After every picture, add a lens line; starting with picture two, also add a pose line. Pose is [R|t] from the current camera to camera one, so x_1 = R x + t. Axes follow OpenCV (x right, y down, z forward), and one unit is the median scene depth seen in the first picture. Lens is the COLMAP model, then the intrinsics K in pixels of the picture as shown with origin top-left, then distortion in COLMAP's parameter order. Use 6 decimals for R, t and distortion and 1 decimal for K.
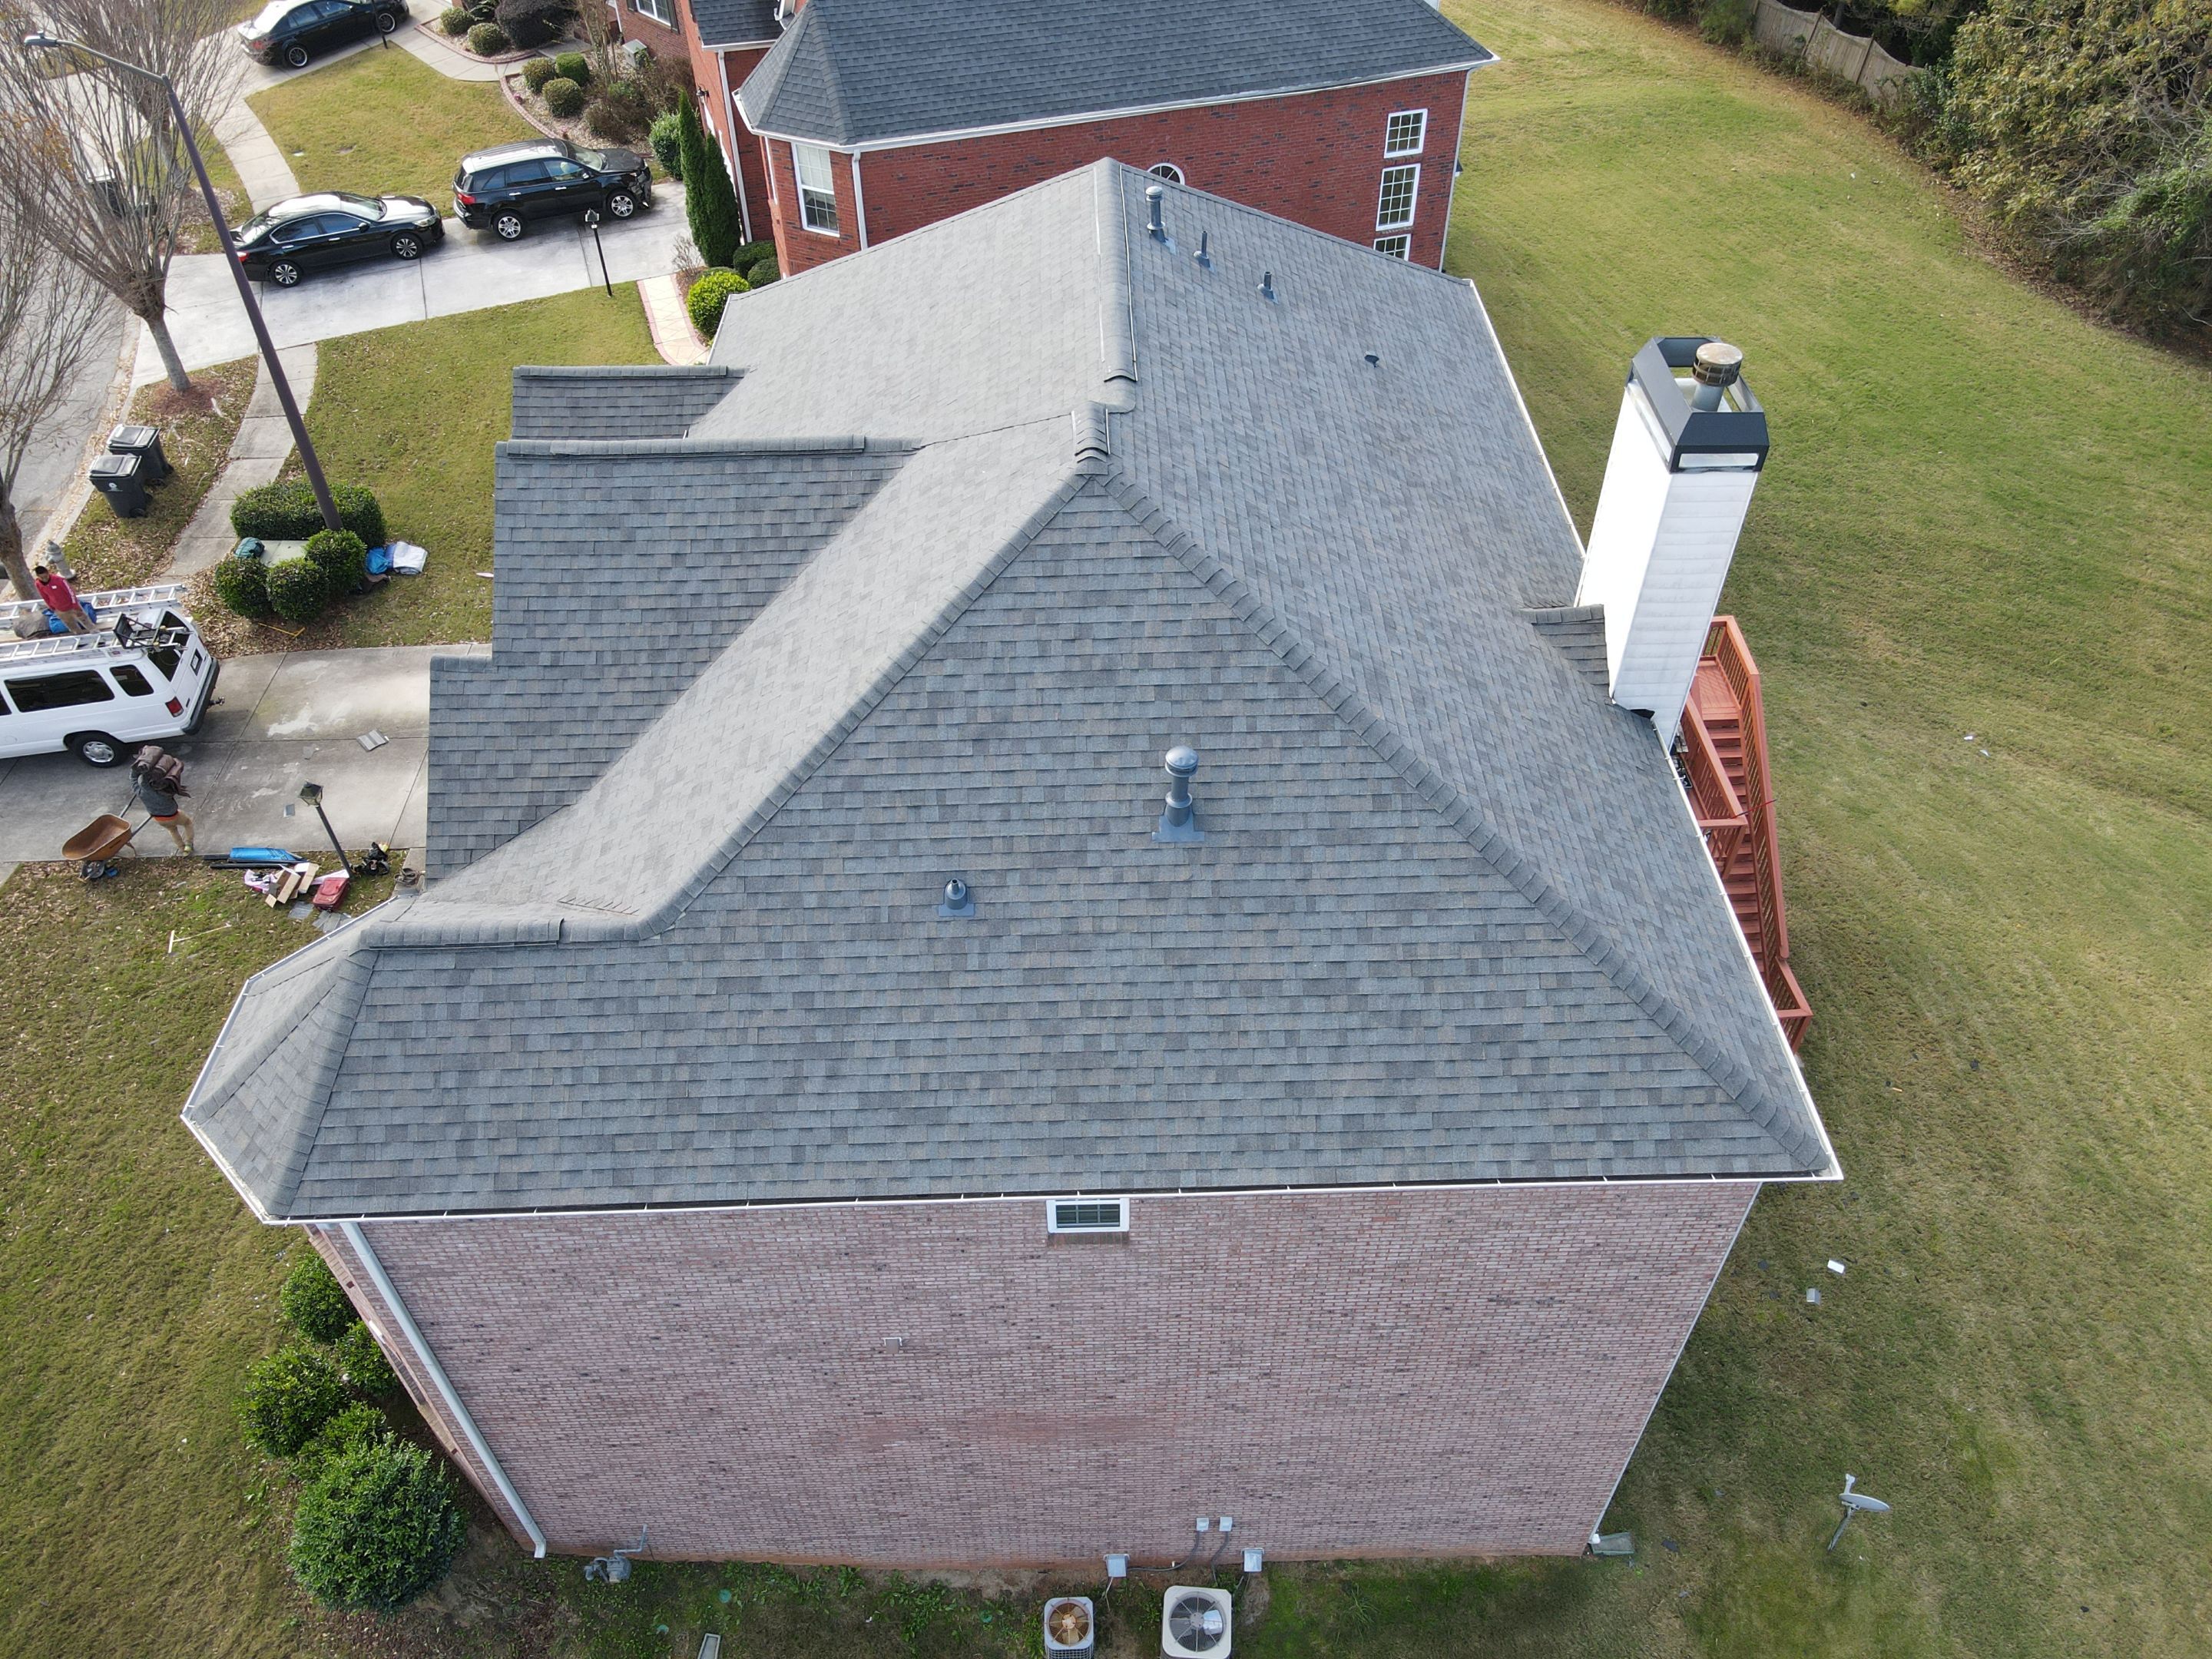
lens RADIAL K [[1617.3, 0, 1100.6], [0, 1617.3, 841.2], [0, 0, 1]] dist [0.039747, -0.026623]
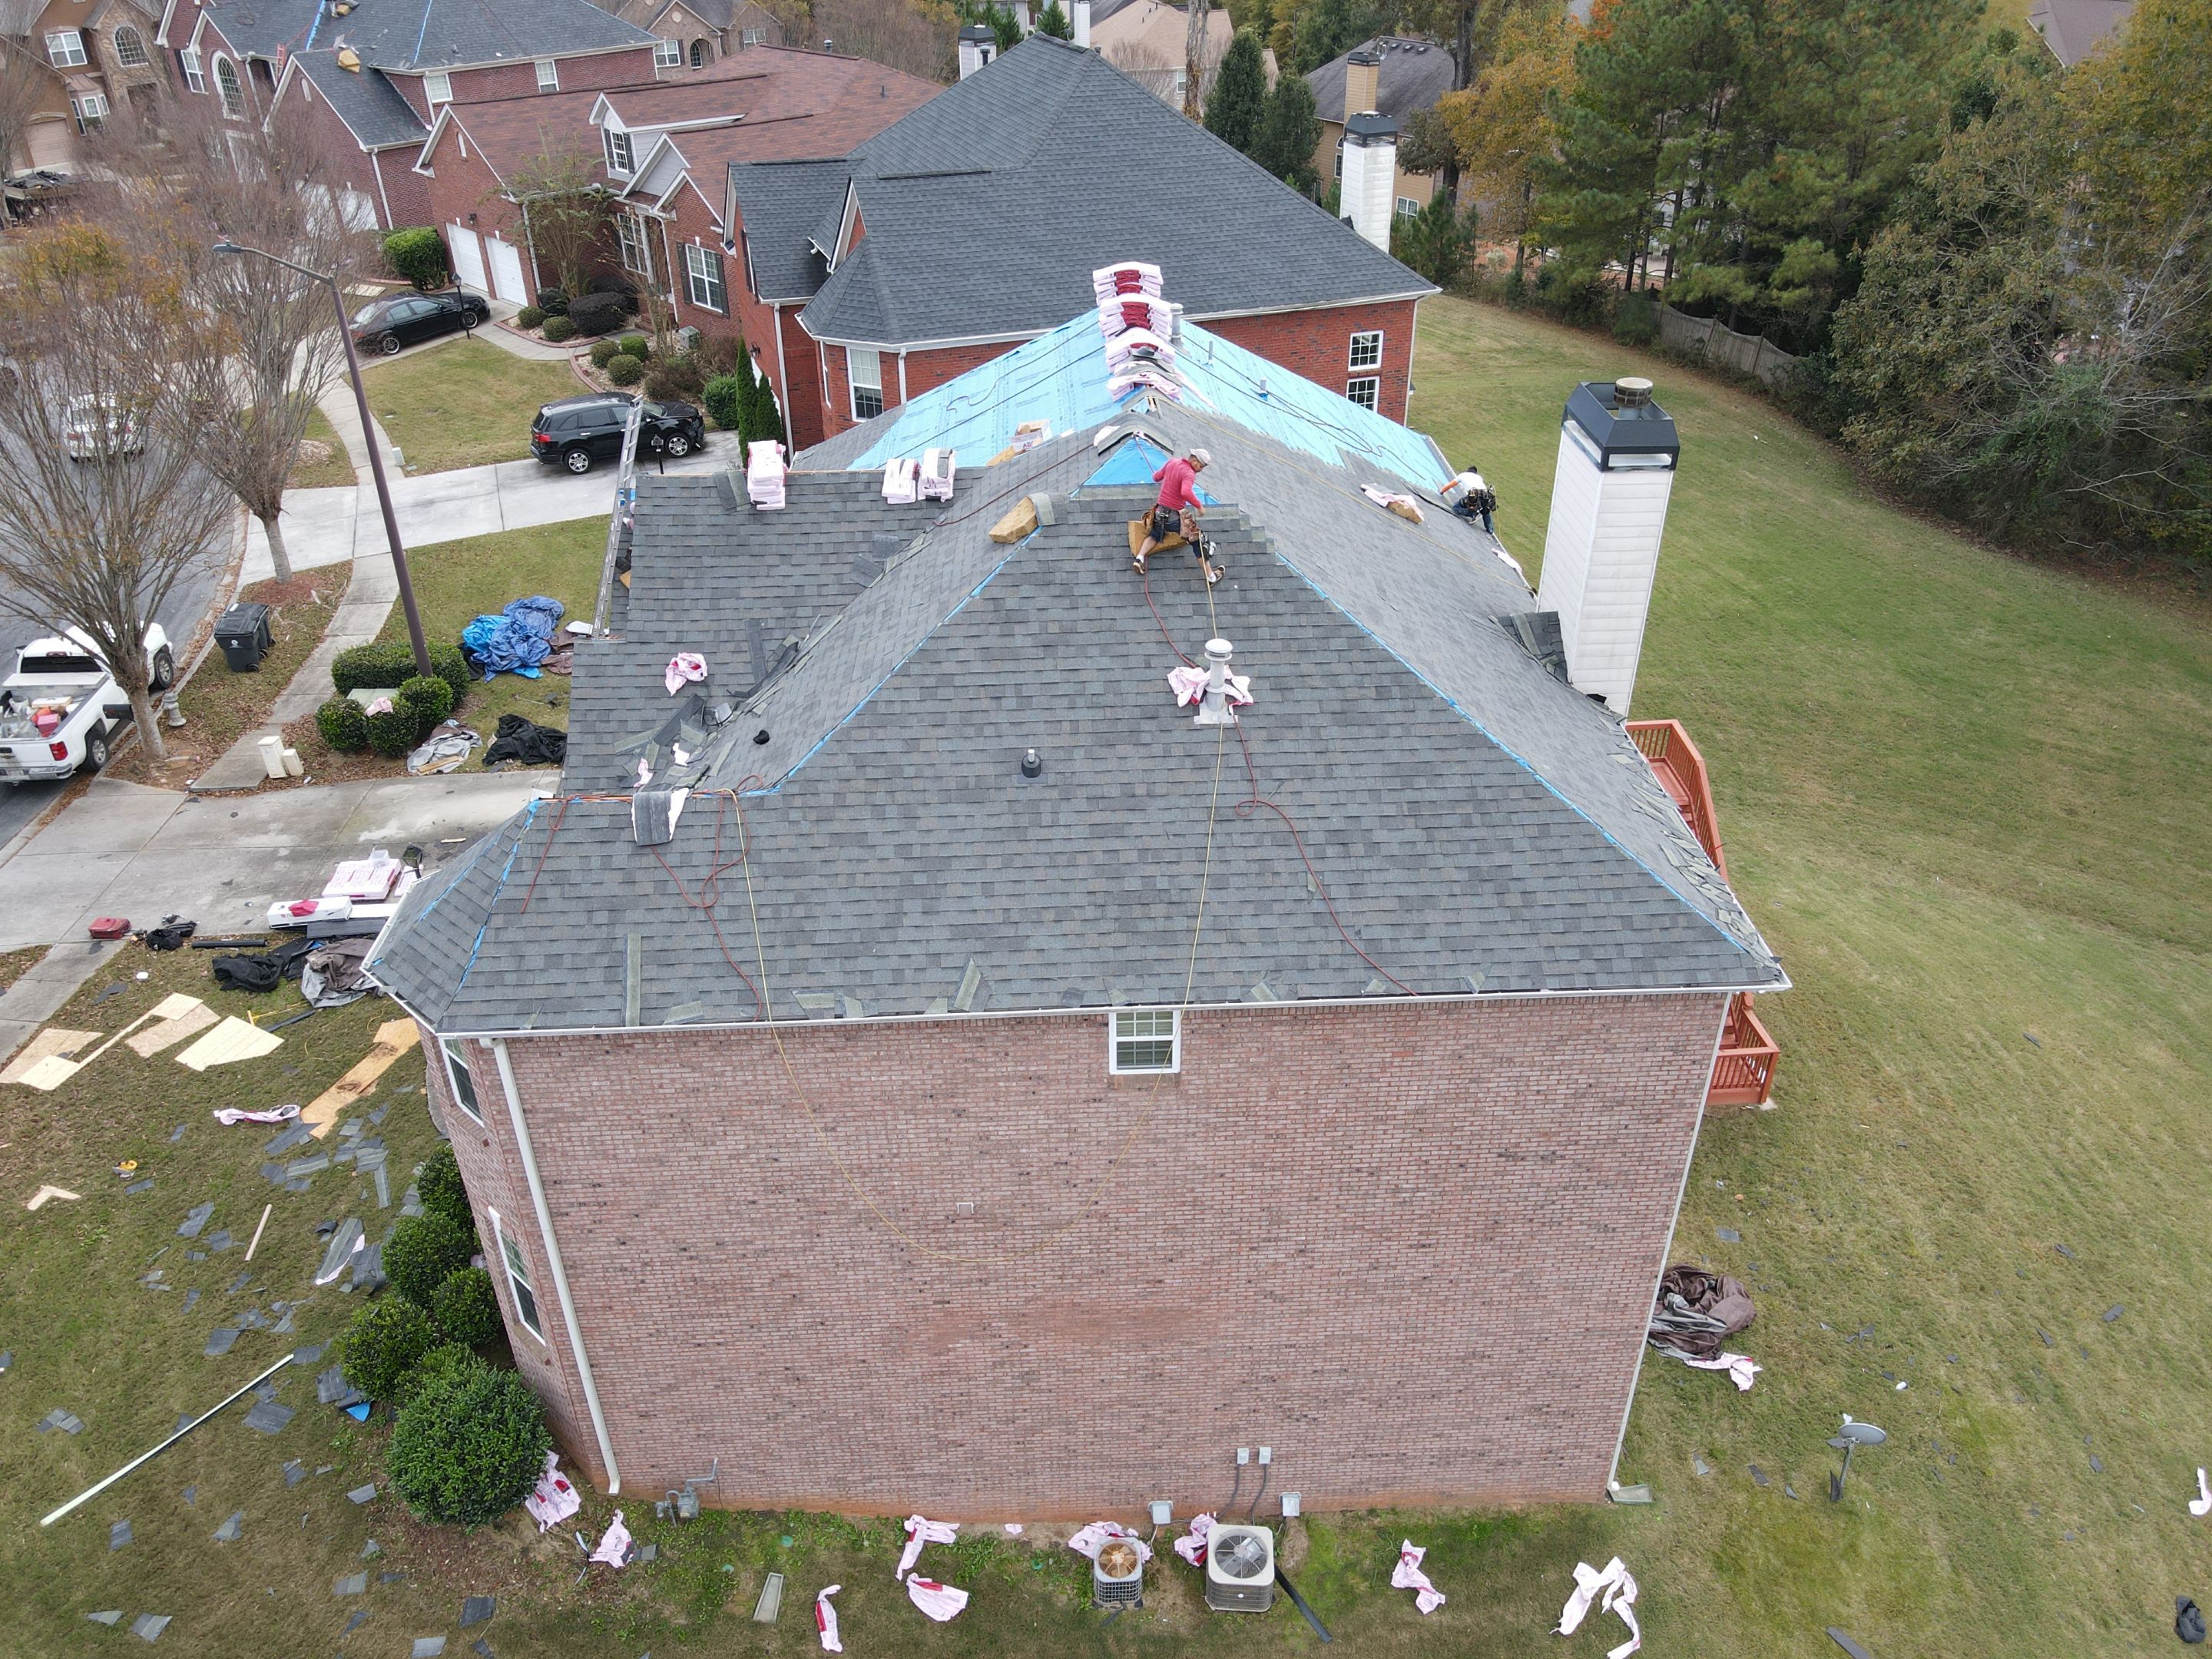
lens RADIAL K [[1622.4, 0, 1102.4], [0, 1622.4, 838.9], [0, 0, 1]] dist [0.021282, 0.002192]
pose [[0.999807, -0.009946, 0.016960, -0.046683], [0.013254, 0.978106, -0.207686, 0.269888], [-0.014523, 0.207871, 0.978048, -0.127359]]
